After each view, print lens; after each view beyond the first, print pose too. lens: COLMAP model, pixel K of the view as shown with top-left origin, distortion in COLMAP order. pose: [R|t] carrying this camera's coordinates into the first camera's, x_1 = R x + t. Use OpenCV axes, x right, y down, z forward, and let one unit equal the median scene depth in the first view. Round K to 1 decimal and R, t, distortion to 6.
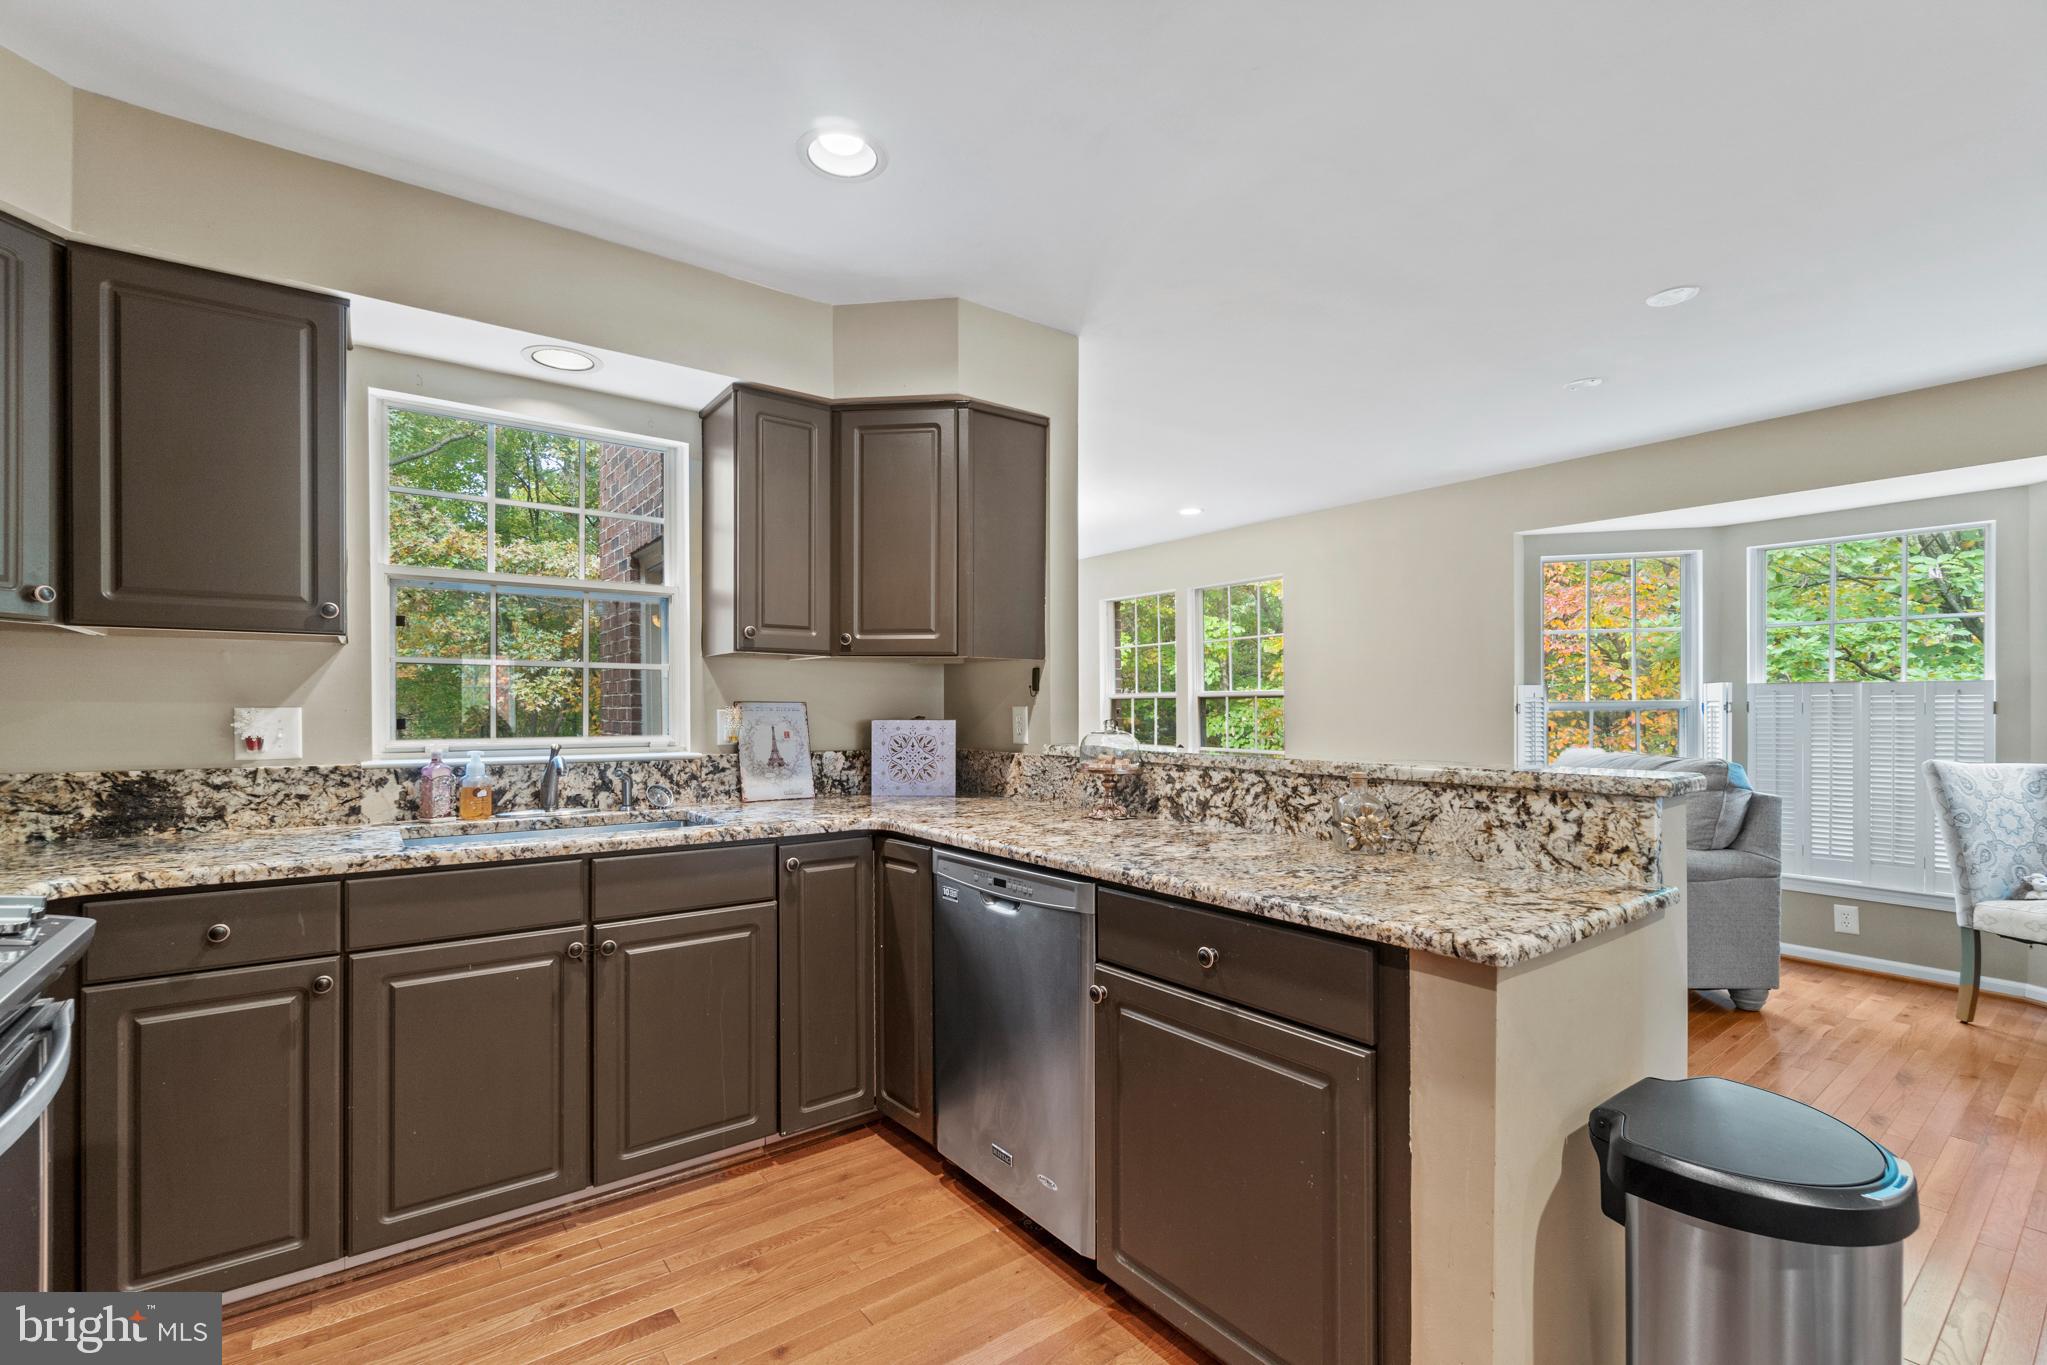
lens RADIAL K [[884.0, 0, 1015.3], [0, 884.0, 711.3], [0, 0, 1]] dist [-0.007616, -0.000311]
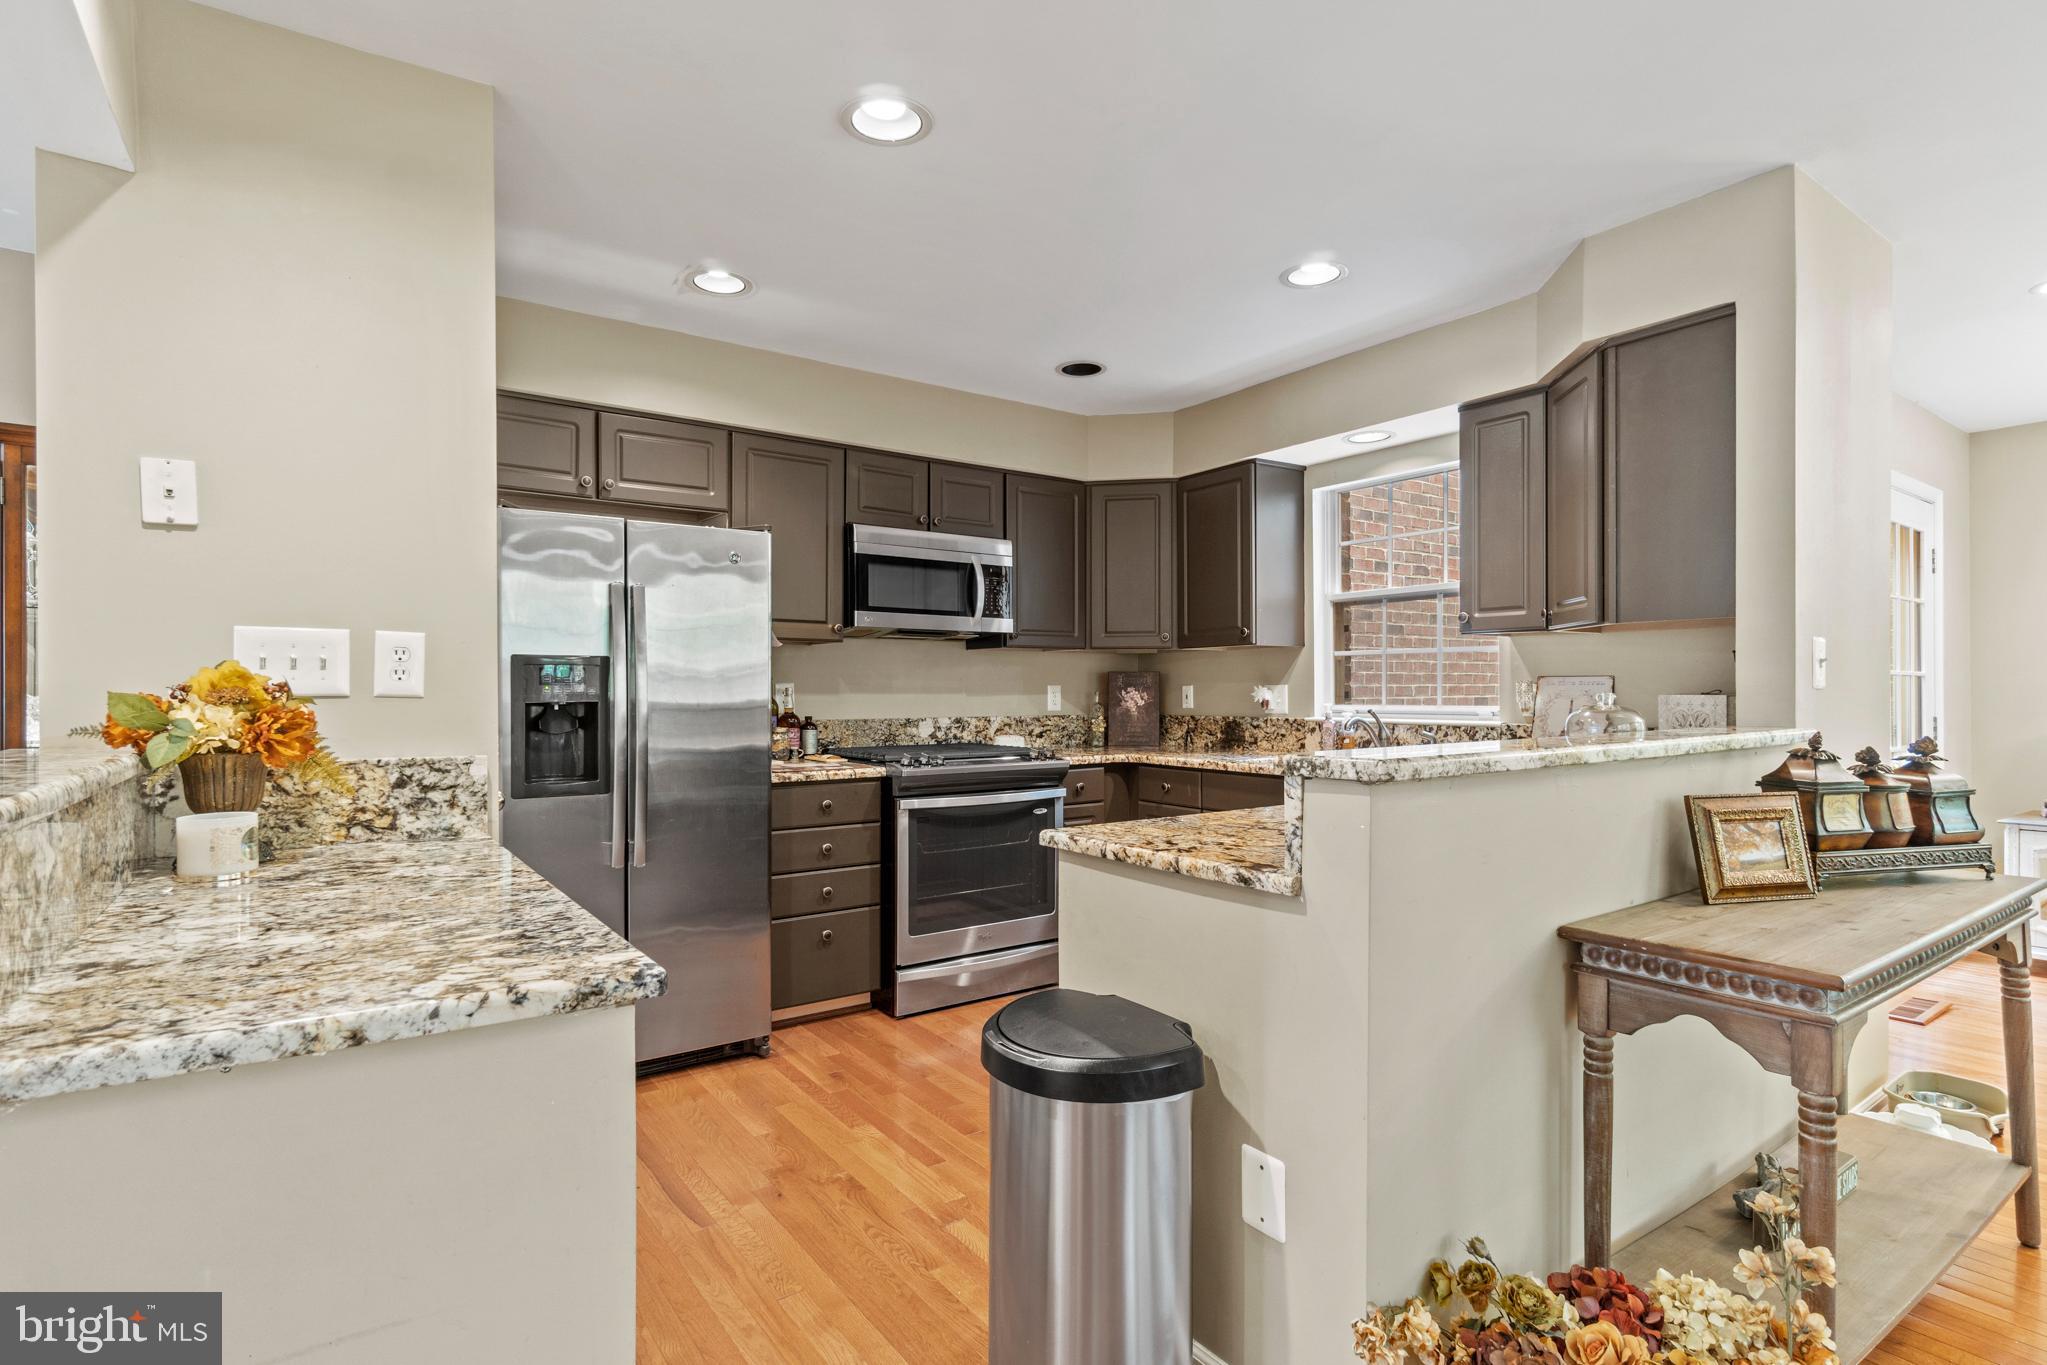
lens RADIAL K [[1003.7, 0, 1014.1], [0, 1003.7, 695.2], [0, 0, 1]] dist [-0.002231, 0.000951]
pose [[-0.026849, 0.004339, -0.999630, 0.974025], [0.001246, 0.999990, 0.004308, 0.005961], [0.999639, -0.001130, -0.026854, 0.413722]]
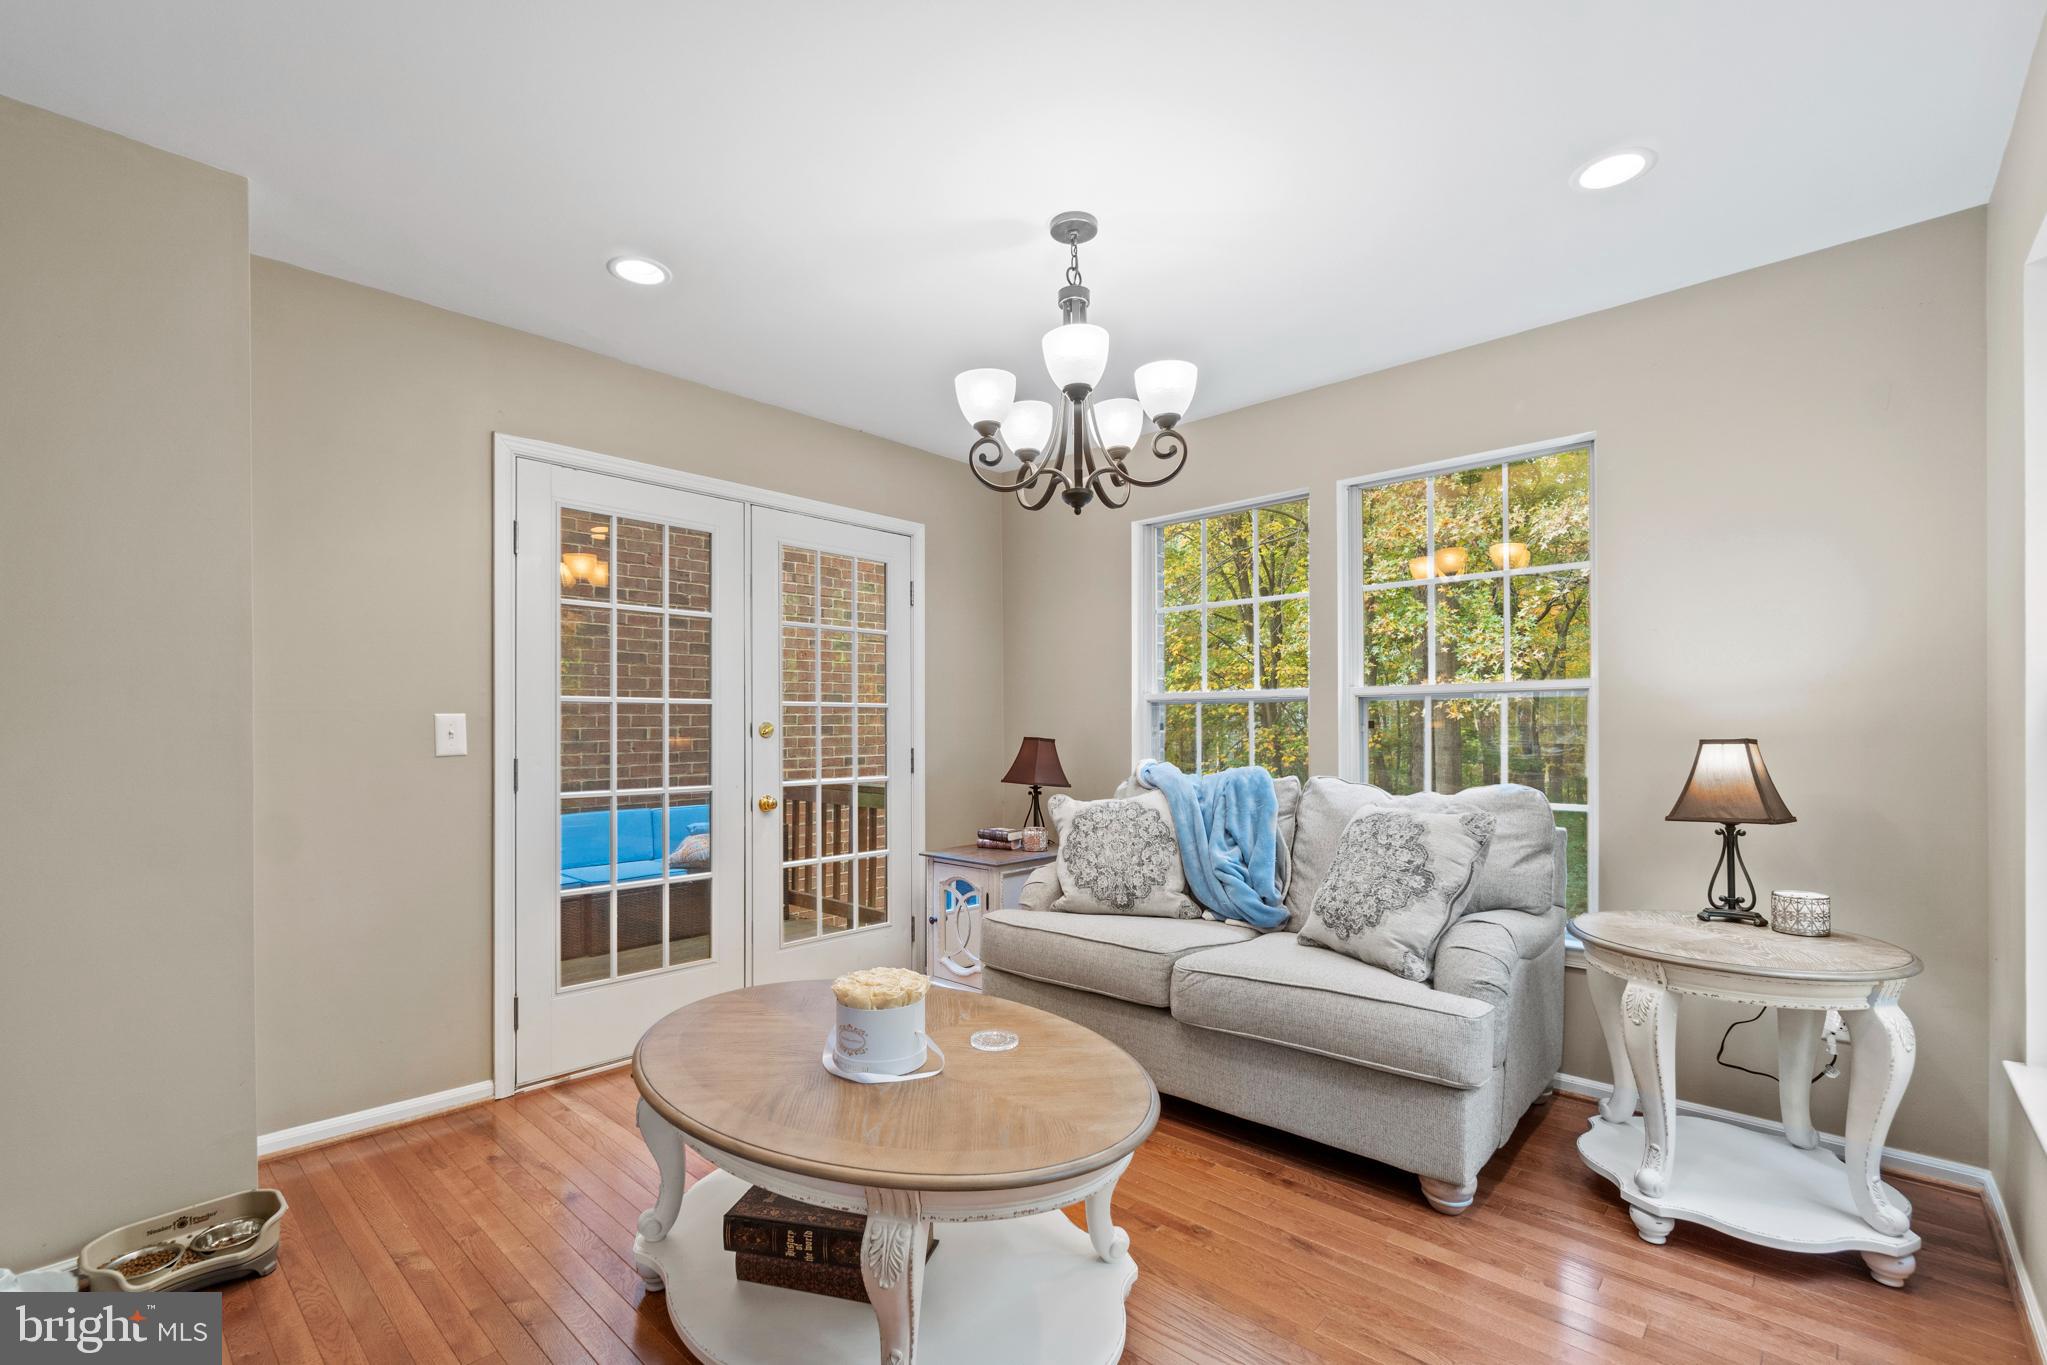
lens RADIAL K [[905.7, 0, 1012.3], [0, 905.7, 721.4], [0, 0, 1]] dist [0.012735, -0.010657]
pose [[0.176935, 0.003100, -0.984218, 0.781918], [-0.000667, 0.999995, 0.003030, 0.000566], [0.984222, 0.000120, 0.176936, 1.805662]]
